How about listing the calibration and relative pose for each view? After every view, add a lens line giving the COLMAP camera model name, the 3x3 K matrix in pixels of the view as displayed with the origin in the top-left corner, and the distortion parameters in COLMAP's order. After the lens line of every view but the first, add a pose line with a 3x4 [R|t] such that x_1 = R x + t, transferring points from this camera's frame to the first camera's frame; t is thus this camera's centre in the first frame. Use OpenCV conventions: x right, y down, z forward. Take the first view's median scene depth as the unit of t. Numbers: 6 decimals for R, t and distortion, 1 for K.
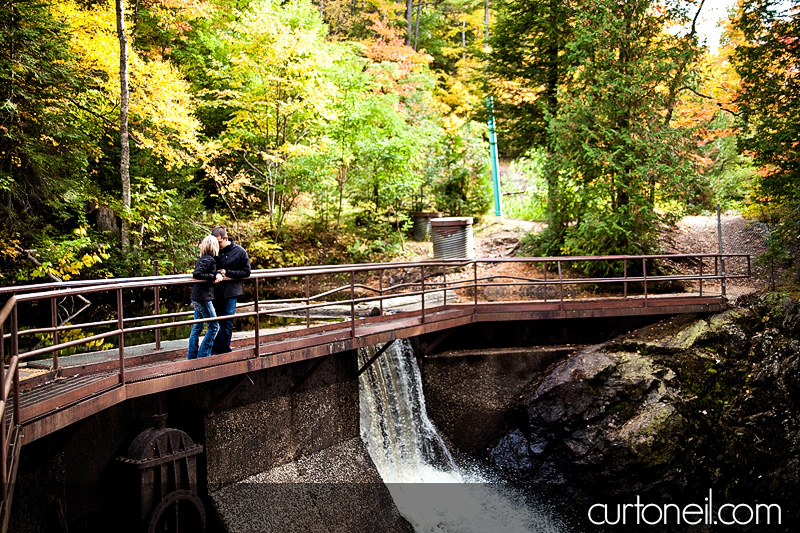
lens RADIAL K [[806.9, 0, 399.9], [0, 806.9, 263.7], [0, 0, 1]] dist [0.004288, 0.000000]
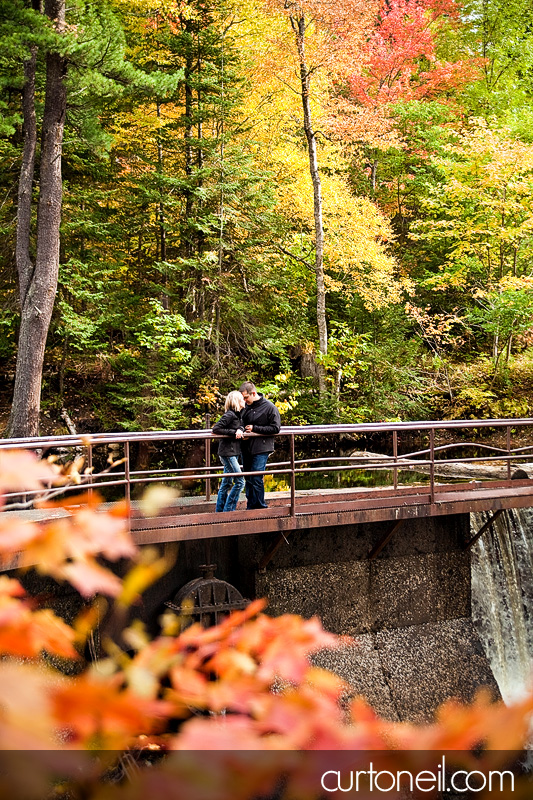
lens RADIAL K [[921.0, 0, 266.6], [0, 921.0, 402.1], [0, 0, 1]] dist [0.026167, 0.000000]
pose [[0.856803, 0.013255, -0.515474, 0.183904], [-0.015401, 0.999881, 0.000113, -0.010360], [0.515414, 0.007842, 0.856905, 0.019204]]
